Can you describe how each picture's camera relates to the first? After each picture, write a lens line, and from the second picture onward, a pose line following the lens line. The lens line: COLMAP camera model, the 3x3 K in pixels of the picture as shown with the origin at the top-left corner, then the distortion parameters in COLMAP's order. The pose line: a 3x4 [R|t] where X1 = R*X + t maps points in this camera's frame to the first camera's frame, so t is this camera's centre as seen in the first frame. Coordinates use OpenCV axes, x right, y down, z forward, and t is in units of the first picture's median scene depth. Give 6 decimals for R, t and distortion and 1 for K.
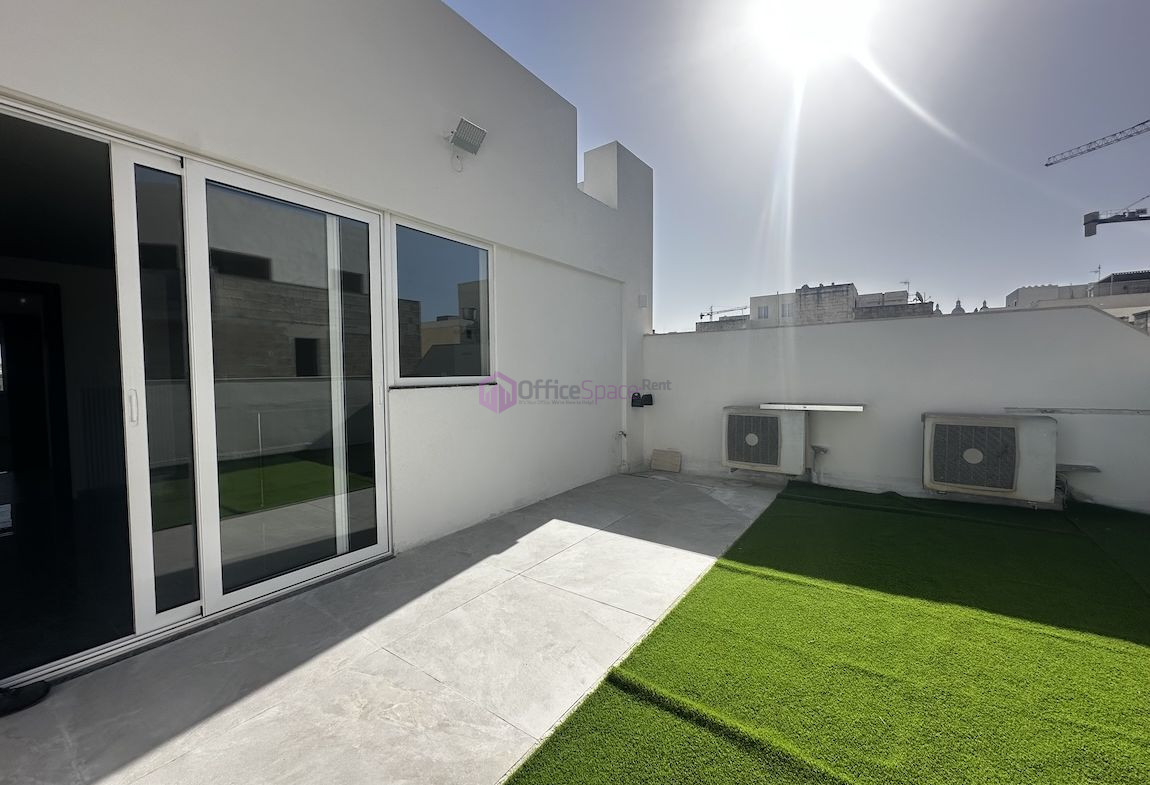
lens RADIAL K [[457.8, 0, 575.0], [0, 457.8, 392.5], [0, 0, 1]] dist [-0.002664, -0.000038]
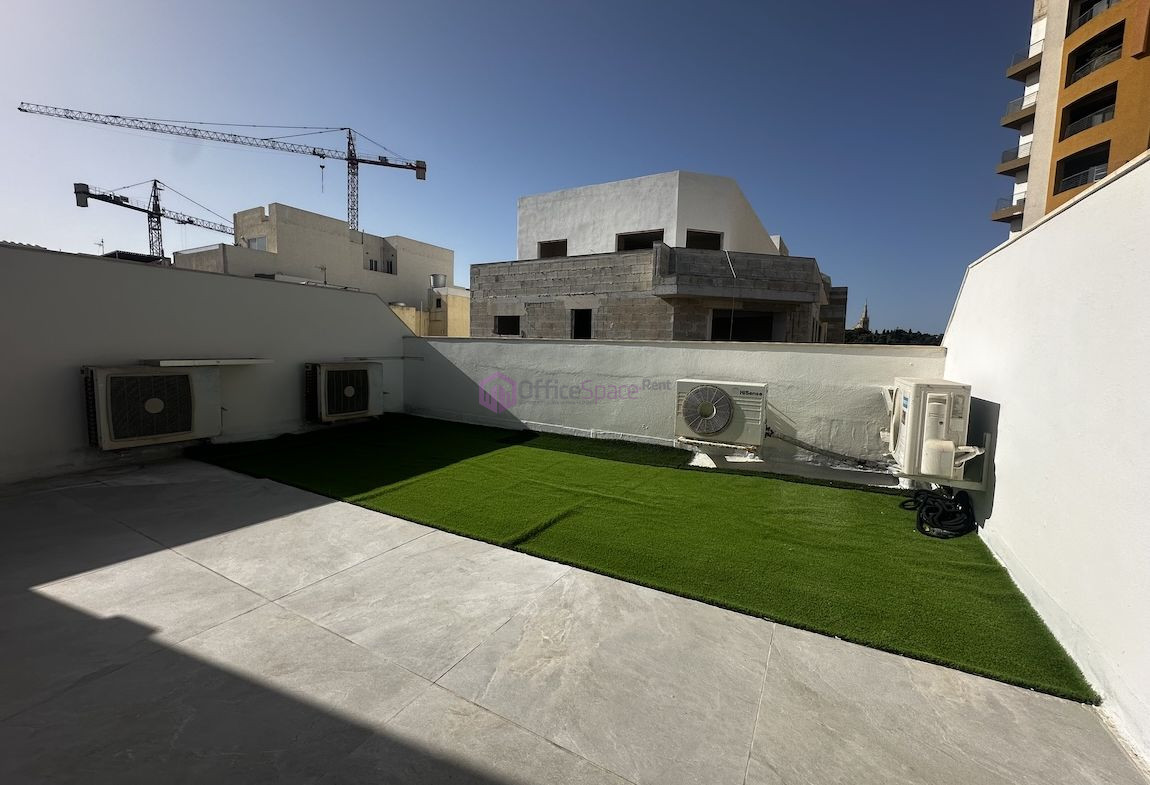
lens RADIAL K [[457.8, 0, 575.0], [0, 457.8, 392.5], [0, 0, 1]] dist [-0.002664, -0.000038]
pose [[-0.112945, -0.085517, 0.989914, -0.821451], [0.019425, 0.995909, 0.088252, 0.042811], [-0.993411, 0.029197, -0.110821, 0.633120]]
